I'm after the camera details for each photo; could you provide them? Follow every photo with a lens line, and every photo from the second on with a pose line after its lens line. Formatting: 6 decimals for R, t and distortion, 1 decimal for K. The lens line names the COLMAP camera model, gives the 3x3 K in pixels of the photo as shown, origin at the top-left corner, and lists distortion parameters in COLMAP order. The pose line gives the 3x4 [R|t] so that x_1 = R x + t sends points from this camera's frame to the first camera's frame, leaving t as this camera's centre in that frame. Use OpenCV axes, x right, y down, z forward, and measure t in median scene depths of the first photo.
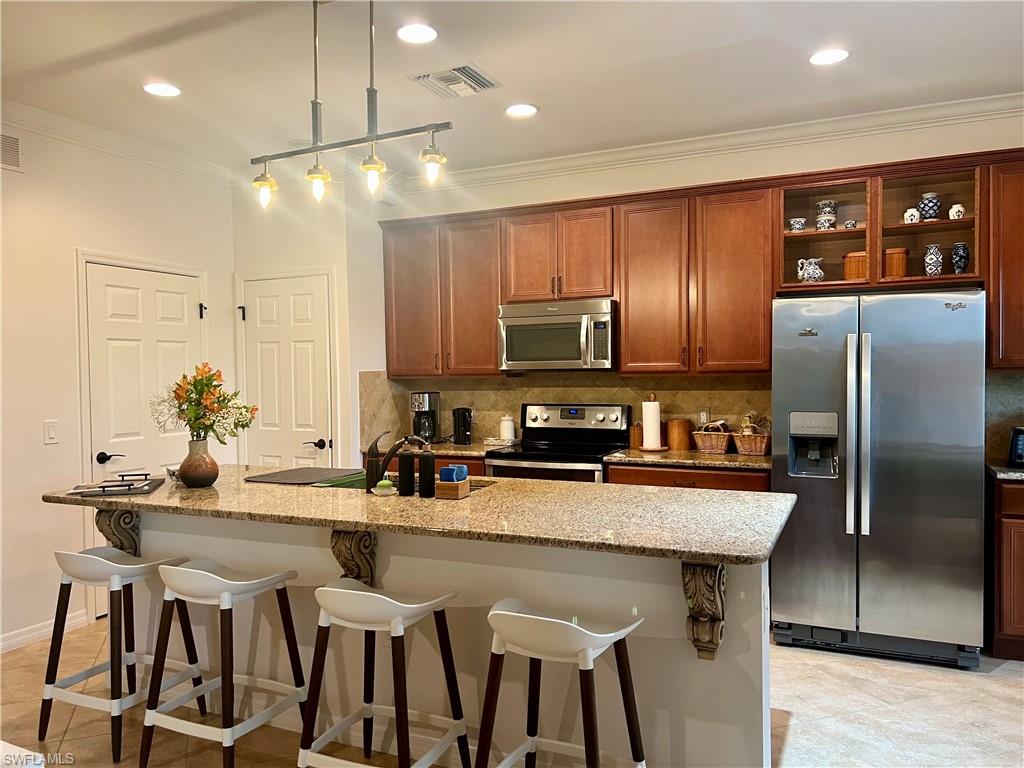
lens RADIAL K [[769.4, 0, 506.6], [0, 769.4, 394.6], [0, 0, 1]] dist [0.058811, -0.001182]
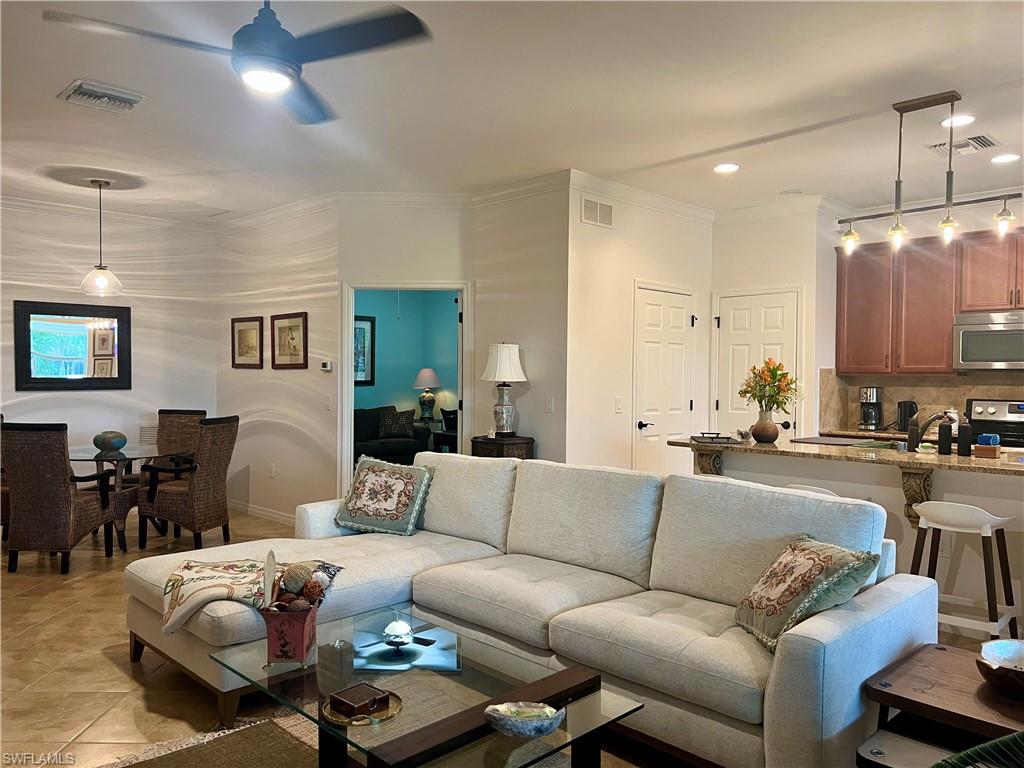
lens RADIAL K [[768.1, 0, 509.8], [0, 768.1, 387.5], [0, 0, 1]] dist [0.055380, -0.067102]
pose [[0.937730, 0.028093, -0.346228, -0.242588], [-0.033597, 0.999386, -0.009905, 0.032065], [0.345737, 0.020920, 0.938098, -0.369271]]
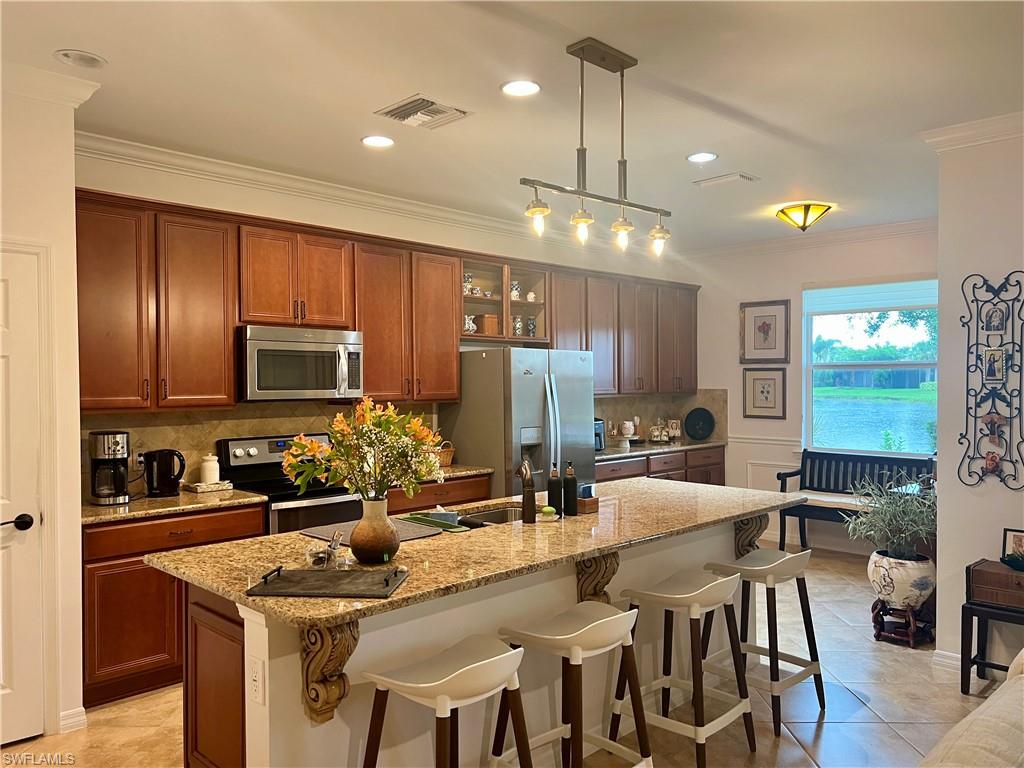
lens RADIAL K [[768.1, 0, 509.8], [0, 768.1, 387.5], [0, 0, 1]] dist [0.055380, -0.067102]
pose [[0.344785, 0.004960, 0.938669, -0.739357], [0.030158, 0.999411, -0.016359, -0.024088], [-0.938197, 0.033949, 0.344432, 0.438365]]
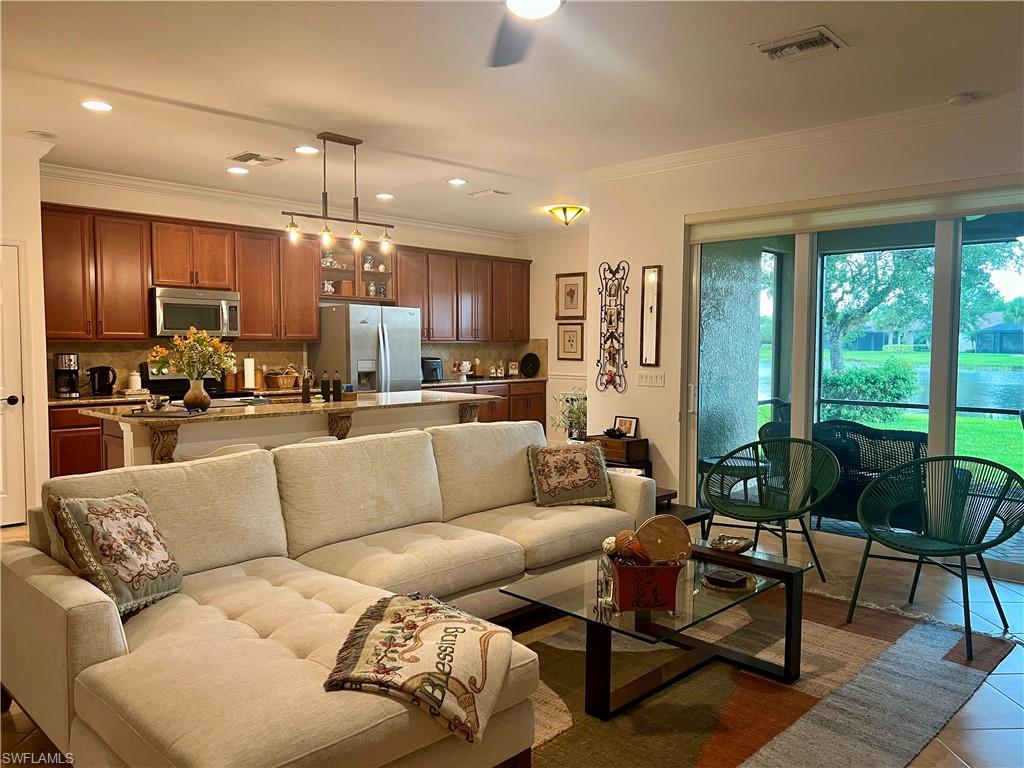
lens RADIAL K [[769.5, 0, 525.4], [0, 769.5, 384.9], [0, 0, 1]] dist [0.009930, 0.003388]
pose [[0.312648, -0.036434, 0.949170, -1.115254], [0.021167, 0.999283, 0.031385, 0.025101], [-0.949633, 0.010279, 0.313195, -0.028380]]
